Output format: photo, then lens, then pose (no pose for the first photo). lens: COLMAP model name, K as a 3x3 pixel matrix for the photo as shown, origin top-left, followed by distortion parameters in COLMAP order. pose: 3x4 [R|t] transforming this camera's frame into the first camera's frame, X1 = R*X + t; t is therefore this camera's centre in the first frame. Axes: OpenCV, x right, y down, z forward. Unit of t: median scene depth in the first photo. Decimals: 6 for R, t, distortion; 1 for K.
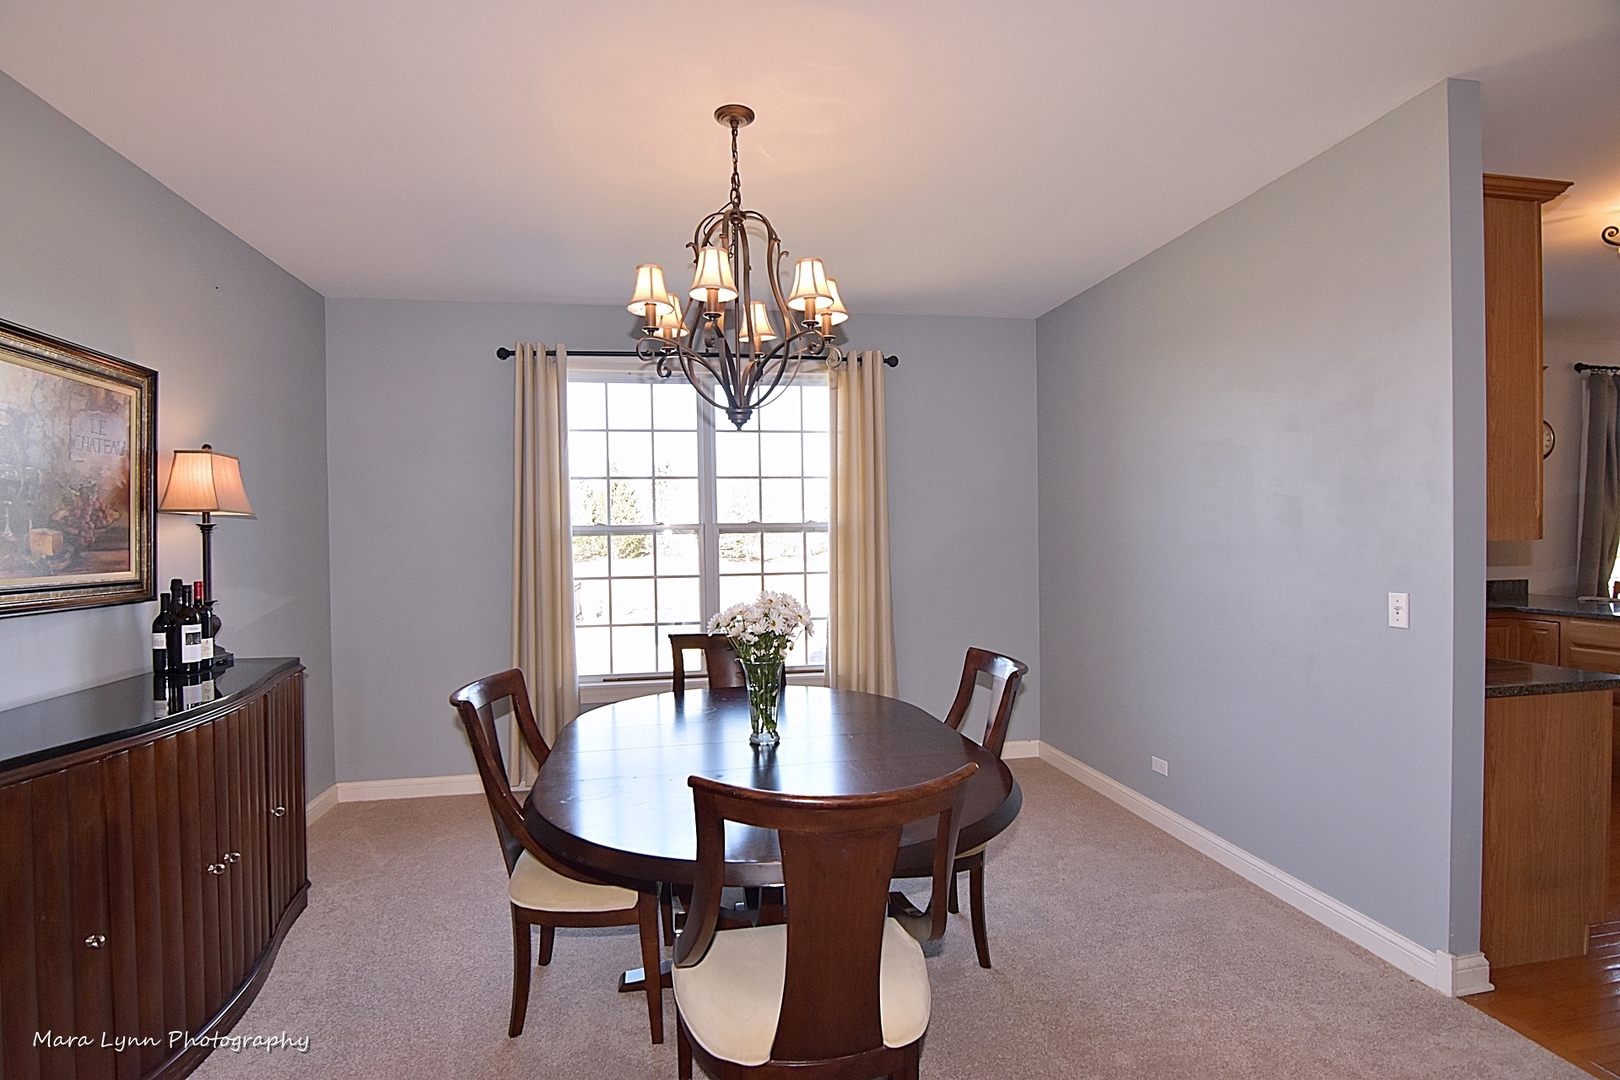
lens RADIAL K [[786.6, 0, 798.6], [0, 786.6, 541.3], [0, 0, 1]] dist [-0.006902, -0.002367]
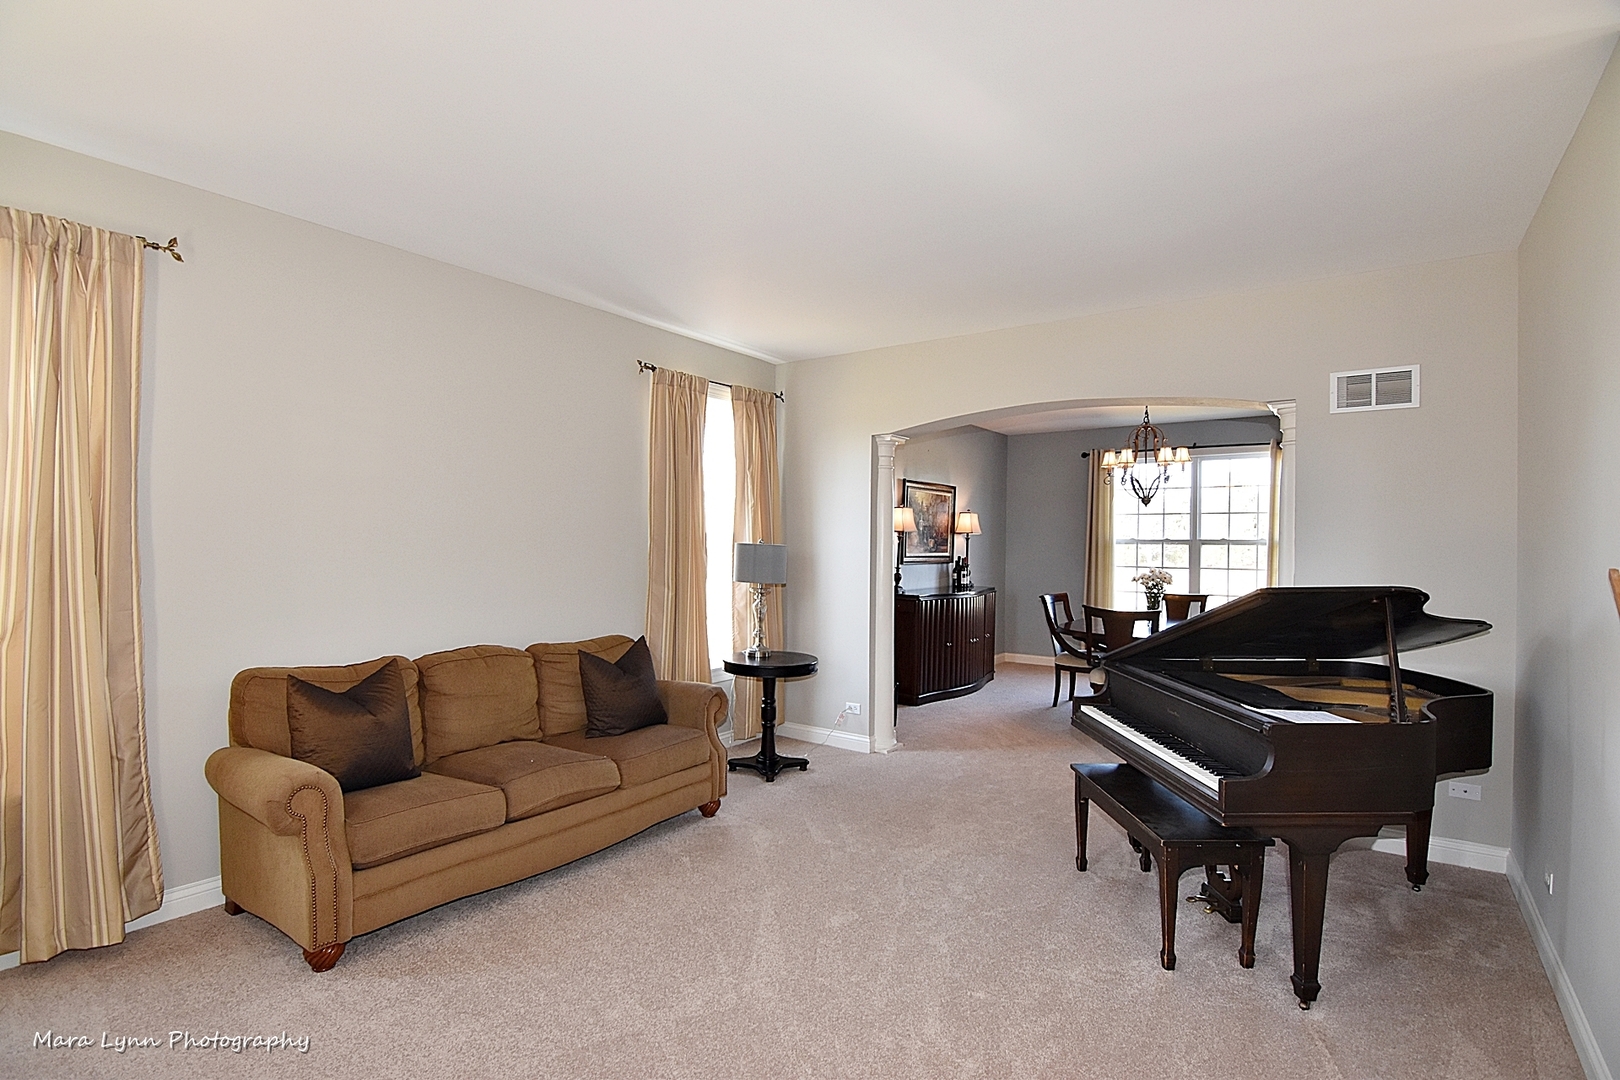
lens RADIAL K [[786.6, 0, 795.5], [0, 786.6, 567.9], [0, 0, 1]] dist [-0.006902, -0.002367]
pose [[0.693851, 0.047095, -0.718577, 0.891581], [-0.024323, 0.998822, 0.041977, -0.016526], [0.719707, -0.011648, 0.694180, -1.474431]]
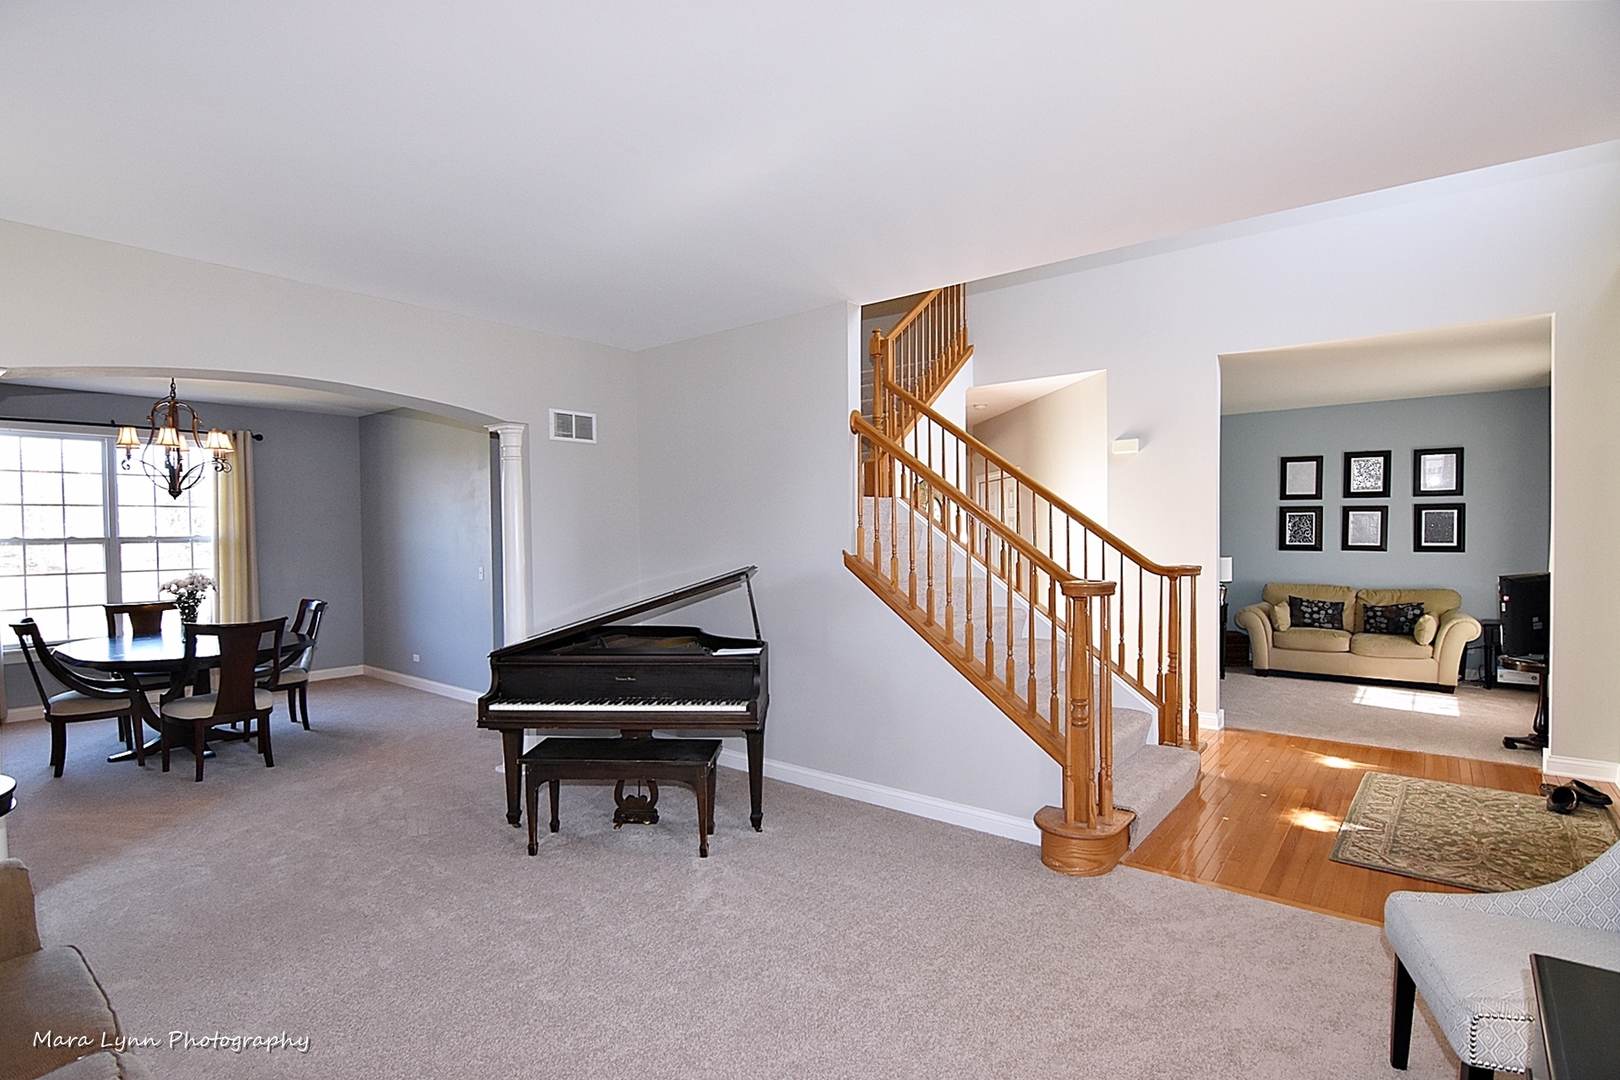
lens RADIAL K [[786.6, 0, 786.6], [0, 786.6, 552.7], [0, 0, 1]] dist [-0.006902, -0.002367]
pose [[0.759313, -0.006961, 0.650688, -0.176803], [0.000402, 0.999948, 0.010229, -0.012774], [-0.650725, -0.007505, 0.759276, -1.550485]]
